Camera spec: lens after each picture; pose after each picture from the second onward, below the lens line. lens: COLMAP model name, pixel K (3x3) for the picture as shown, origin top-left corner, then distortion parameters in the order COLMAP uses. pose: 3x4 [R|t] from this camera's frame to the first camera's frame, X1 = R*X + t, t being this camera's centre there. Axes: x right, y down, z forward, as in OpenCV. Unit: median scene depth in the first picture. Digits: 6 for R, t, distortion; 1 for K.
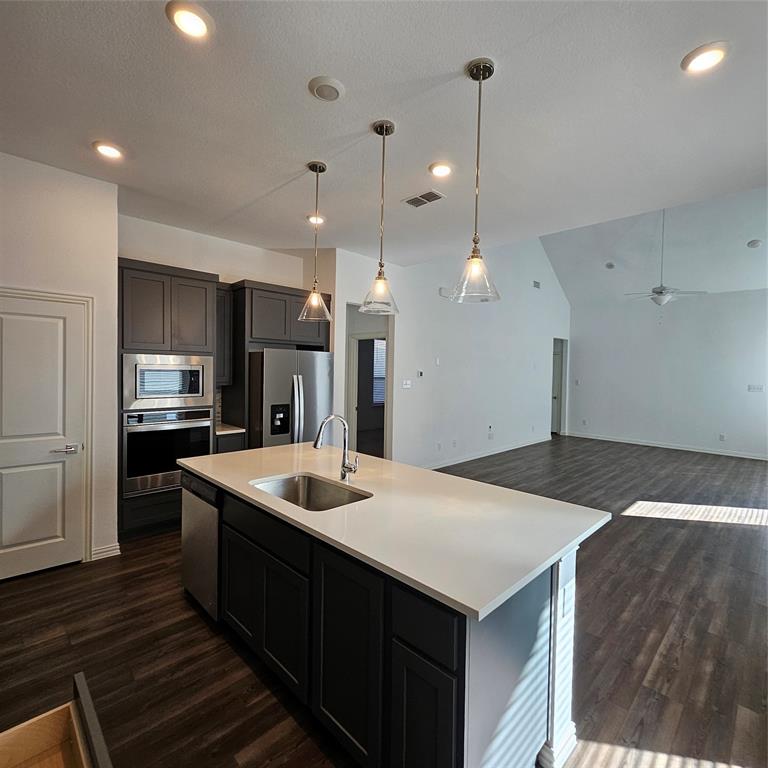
lens RADIAL K [[403.7, 0, 390.4], [0, 403.7, 379.3], [0, 0, 1]] dist [0.009922, -0.005502]
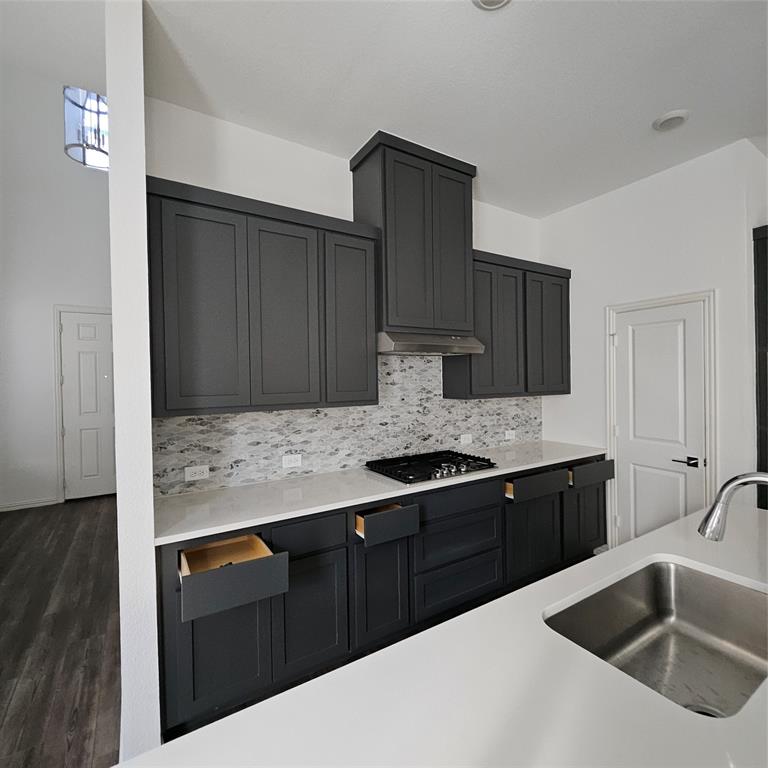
lens RADIAL K [[403.7, 0, 400.2], [0, 403.7, 379.2], [0, 0, 1]] dist [0.009922, -0.005502]
pose [[-0.212625, -0.013943, -0.977034, 0.306769], [-0.011396, 0.999866, -0.011788, 0.005758], [0.977067, 0.008627, -0.212755, 0.687785]]
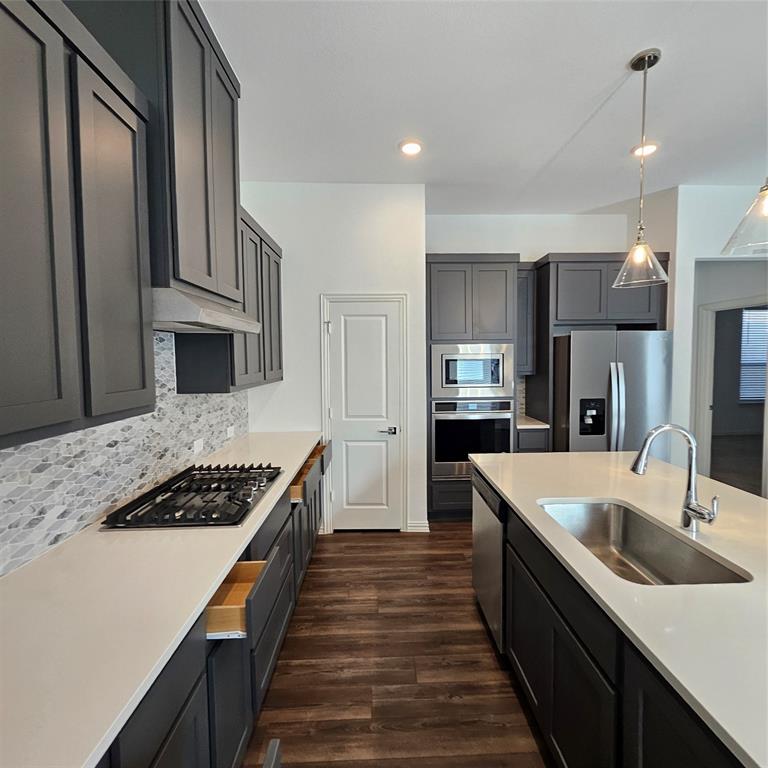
lens RADIAL K [[403.7, 0, 387.9], [0, 403.7, 378.8], [0, 0, 1]] dist [0.009922, -0.005502]
pose [[0.728310, 0.011420, -0.685153, -0.023539], [0.007480, 0.999669, 0.024614, -0.001610], [0.685207, -0.023051, 0.727983, 0.211455]]
